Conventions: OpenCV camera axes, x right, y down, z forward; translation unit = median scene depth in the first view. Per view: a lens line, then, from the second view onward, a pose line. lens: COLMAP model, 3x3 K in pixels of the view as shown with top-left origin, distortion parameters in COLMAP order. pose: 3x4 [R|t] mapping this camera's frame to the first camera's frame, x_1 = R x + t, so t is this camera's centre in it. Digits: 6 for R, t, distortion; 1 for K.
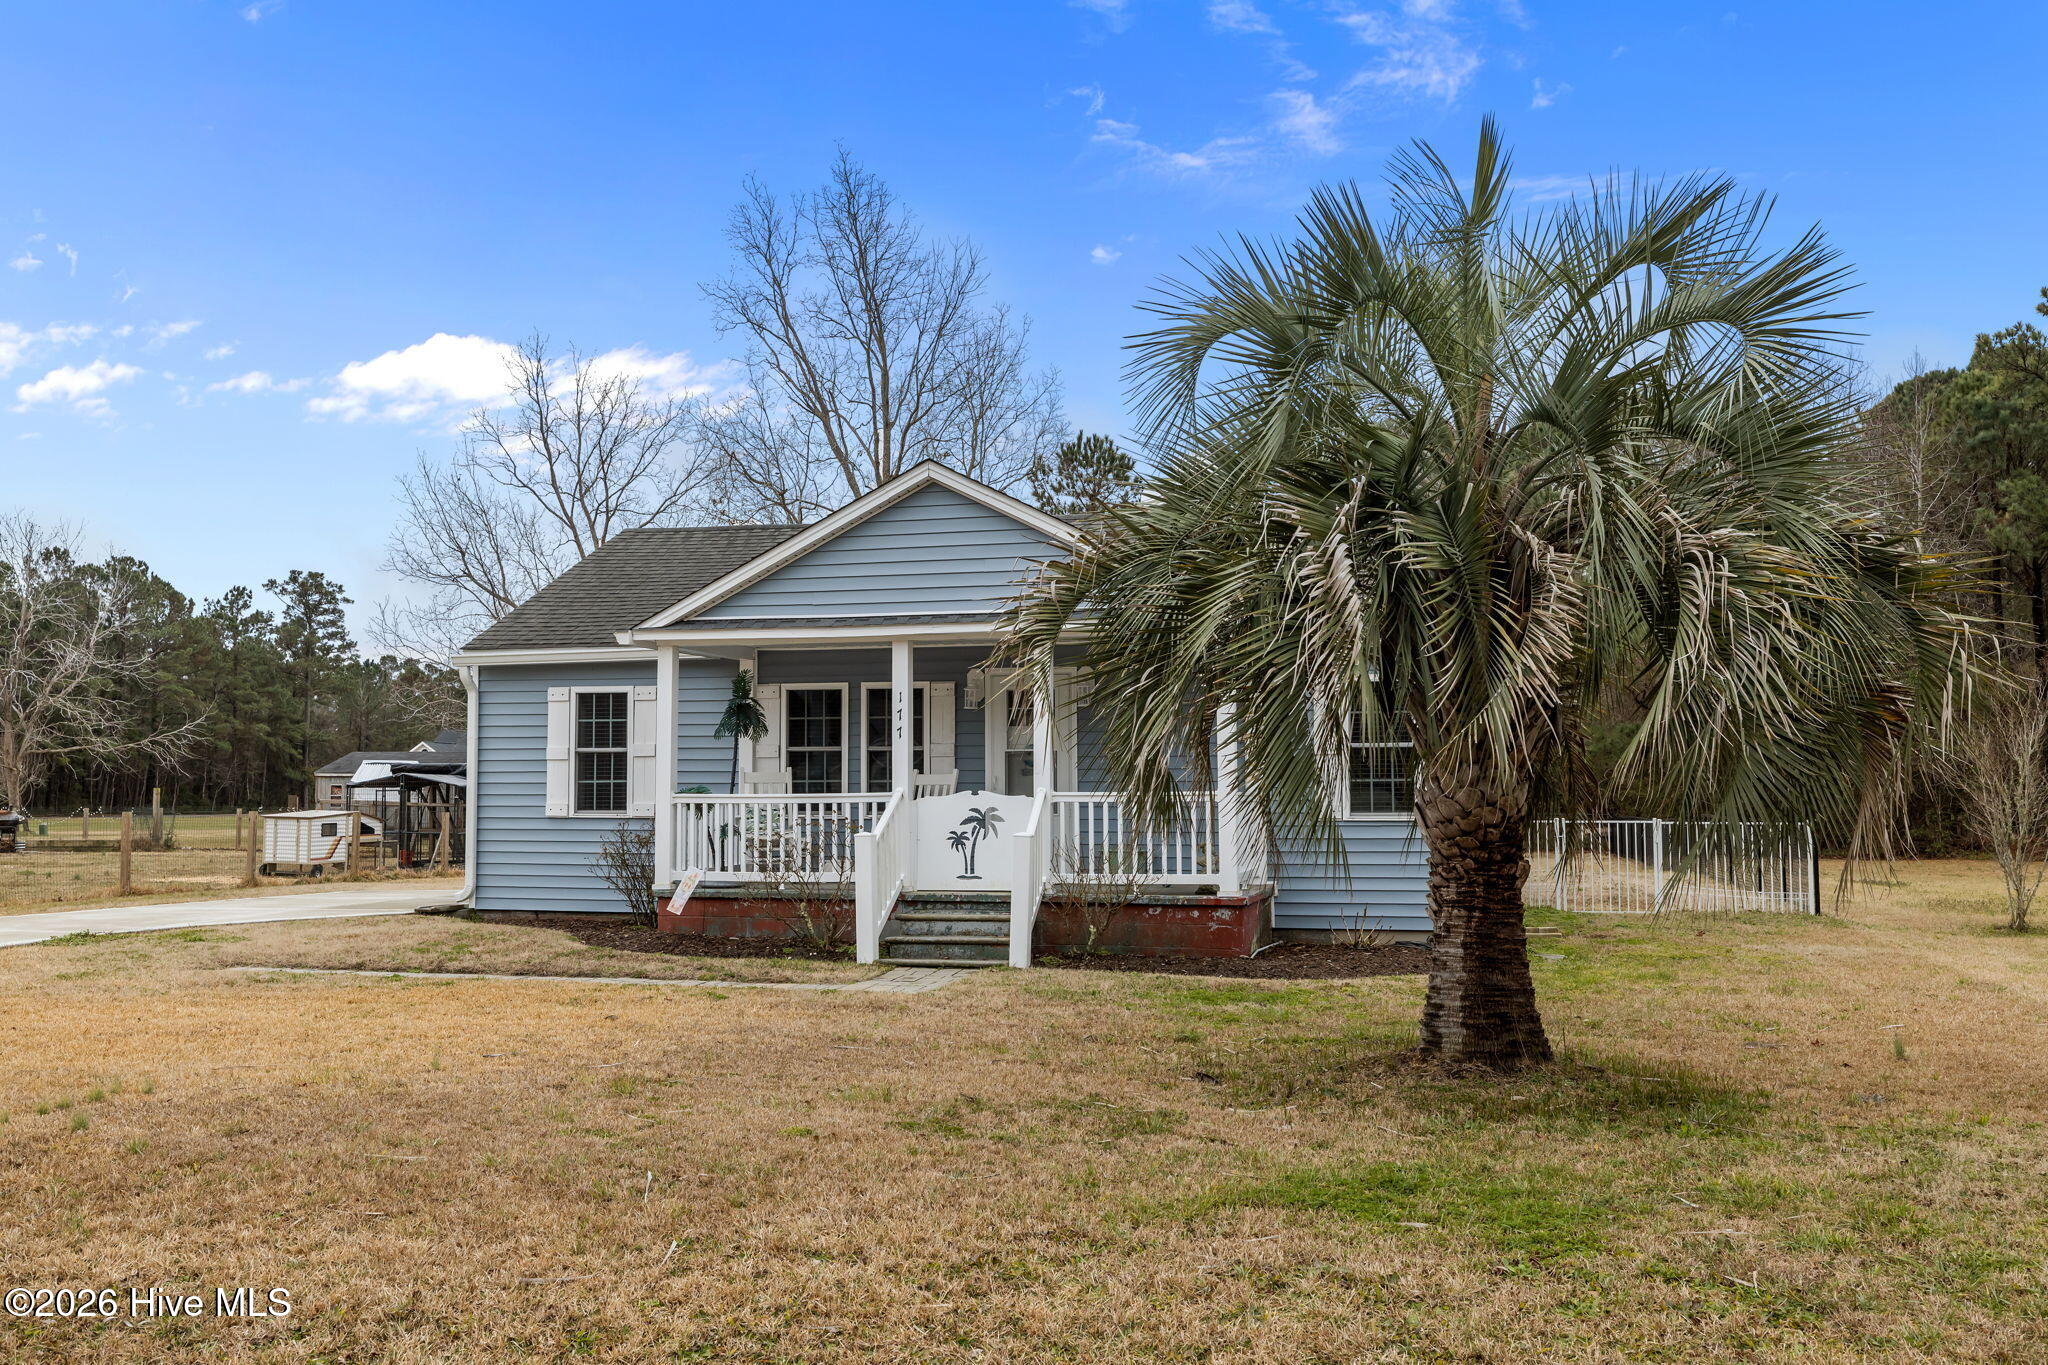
lens RADIAL K [[1811.3, 0, 1024.0], [0, 1811.3, 682.5], [0, 0, 1]] dist [-0.004416, 0.005328]
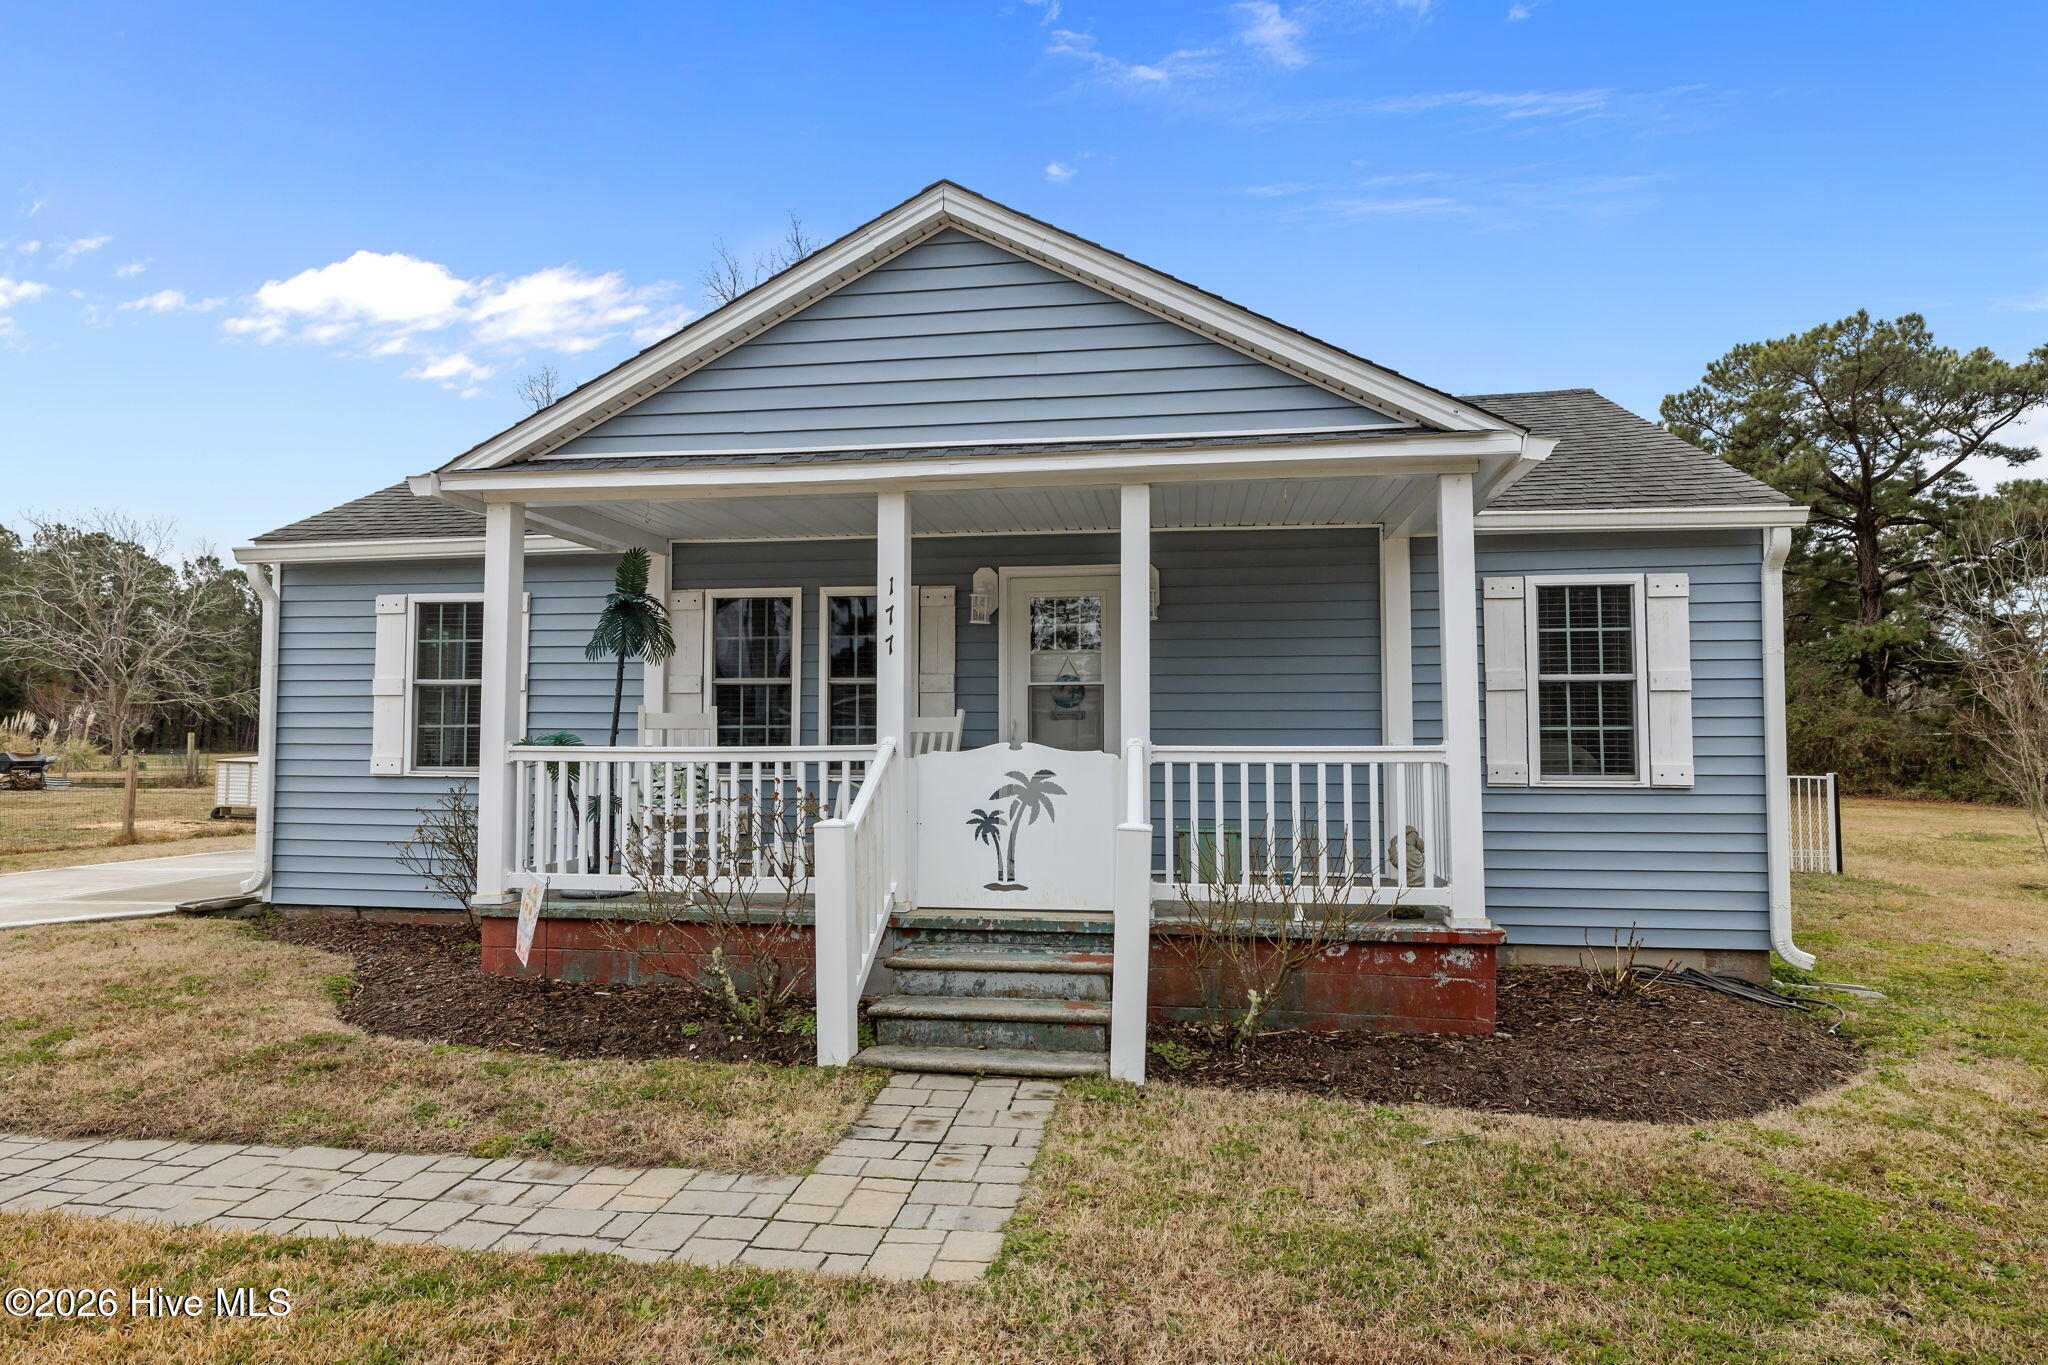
lens RADIAL K [[1175.9, 0, 1024.0], [0, 1175.9, 682.5], [0, 0, 1]] dist [0.000609, -0.001113]
pose [[0.995451, 0.008119, 0.094931, -0.054102], [-0.009397, 0.999871, 0.013030, 0.030512], [-0.094813, -0.013863, 0.995399, 0.537687]]
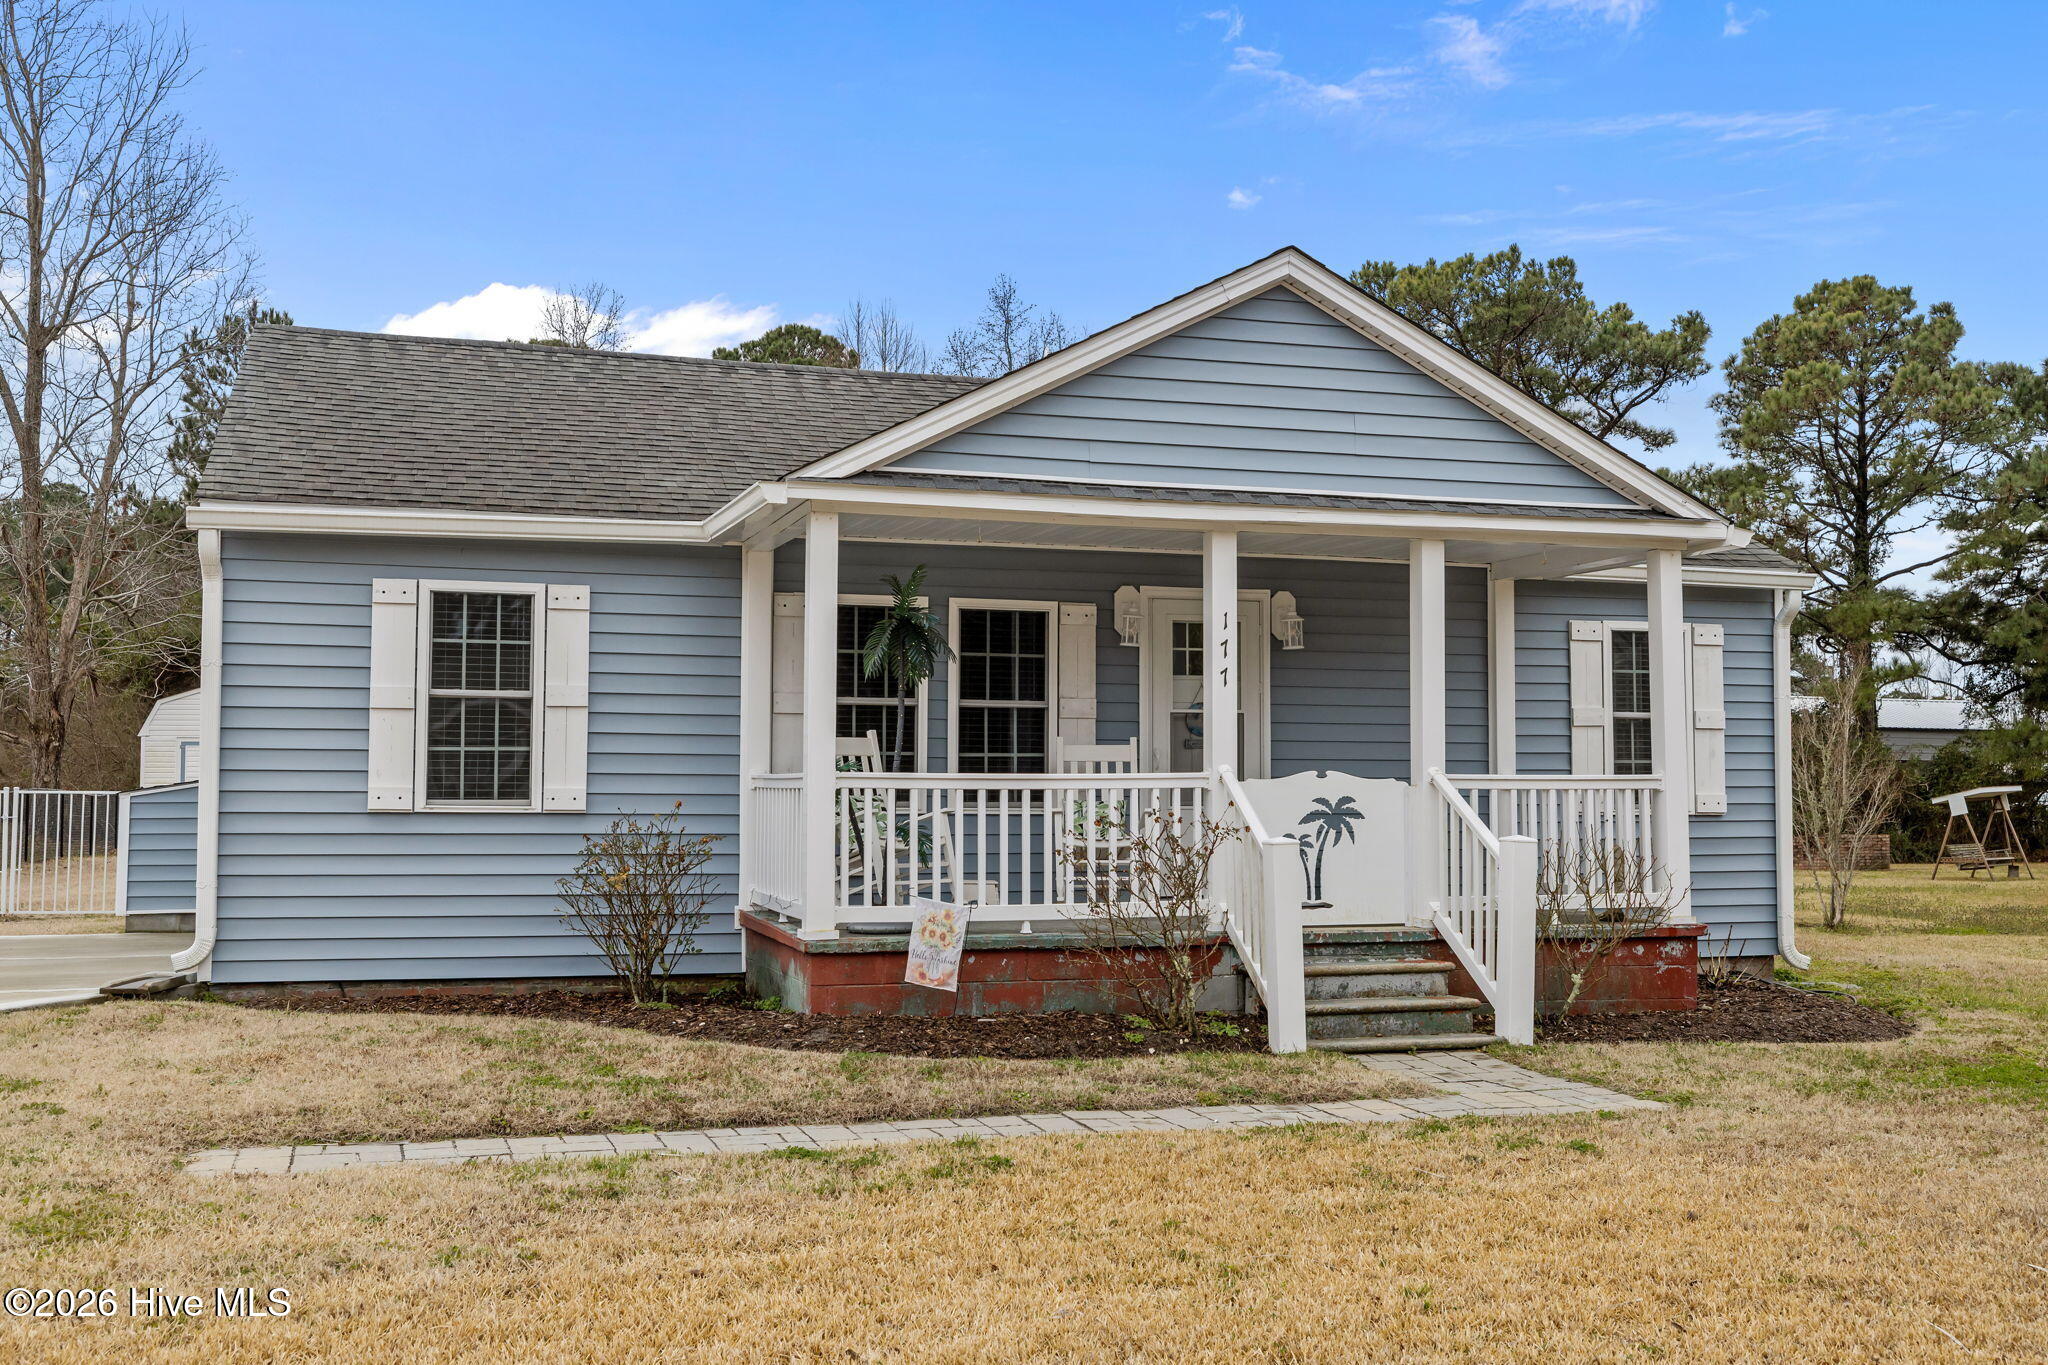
lens RADIAL K [[1988.1, 0, 1024.0], [0, 1988.1, 682.5], [0, 0, 1]] dist [-0.003438, 0.011132]
pose [[0.857367, 0.031730, 0.513727, -0.424638], [-0.038337, 0.999262, 0.002263, 0.027006], [-0.513276, -0.021635, 0.857951, 0.393199]]
